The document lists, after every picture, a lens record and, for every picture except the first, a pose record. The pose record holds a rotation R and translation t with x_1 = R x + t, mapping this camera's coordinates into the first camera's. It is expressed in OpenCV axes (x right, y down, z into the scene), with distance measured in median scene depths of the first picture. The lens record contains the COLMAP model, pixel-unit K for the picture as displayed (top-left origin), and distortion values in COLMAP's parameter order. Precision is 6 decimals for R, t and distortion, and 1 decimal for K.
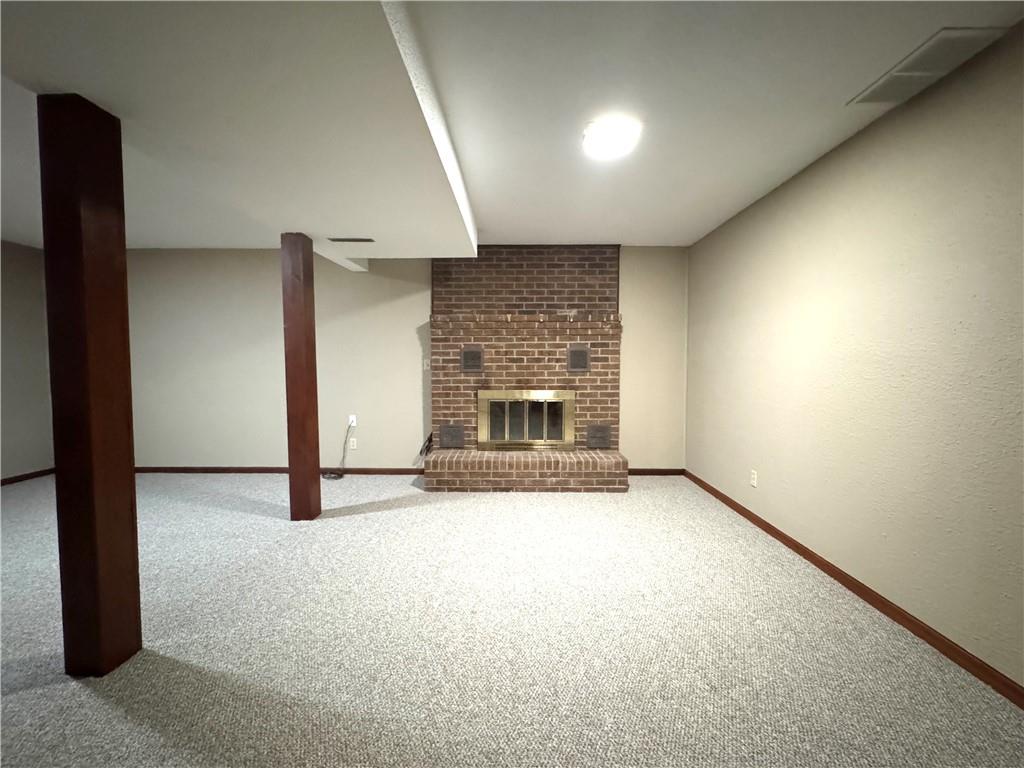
lens RADIAL K [[427.6, 0, 514.6], [0, 427.6, 382.3], [0, 0, 1]] dist [-0.001942, 0.000461]
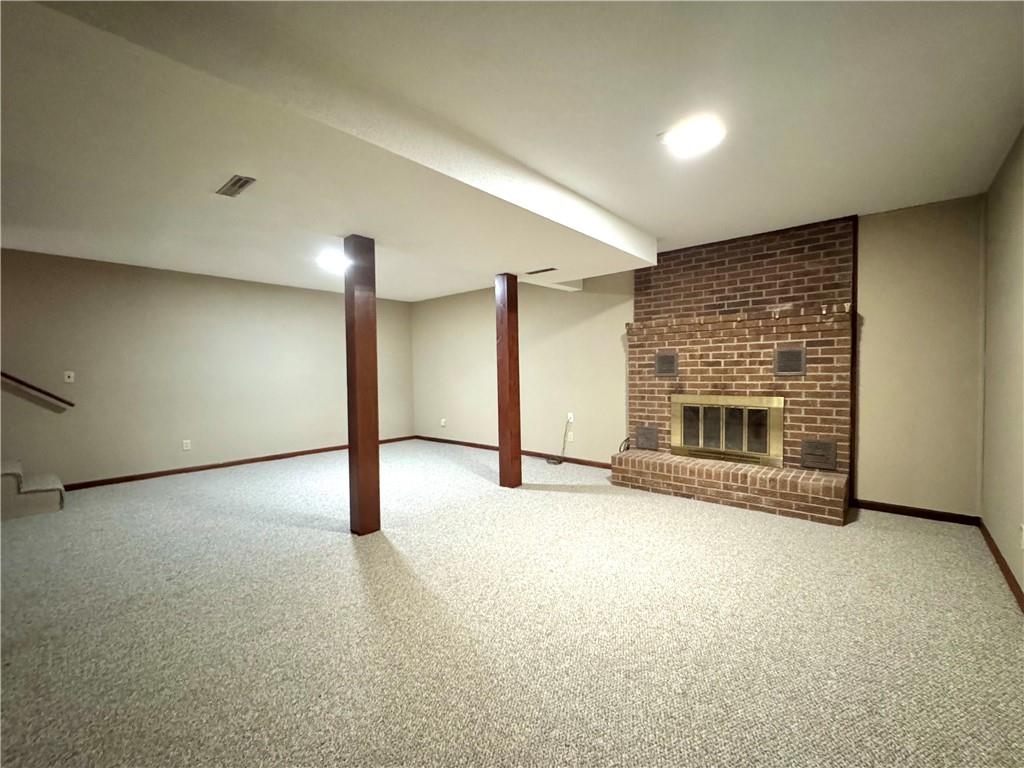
lens RADIAL K [[427.6, 0, 513.6], [0, 427.6, 381.0], [0, 0, 1]] dist [-0.001942, 0.000461]
pose [[0.764424, 0.005886, -0.644687, 0.281877], [-0.014639, 0.999859, -0.008229, 0.001111], [0.644547, 0.015728, 0.764403, -0.009411]]
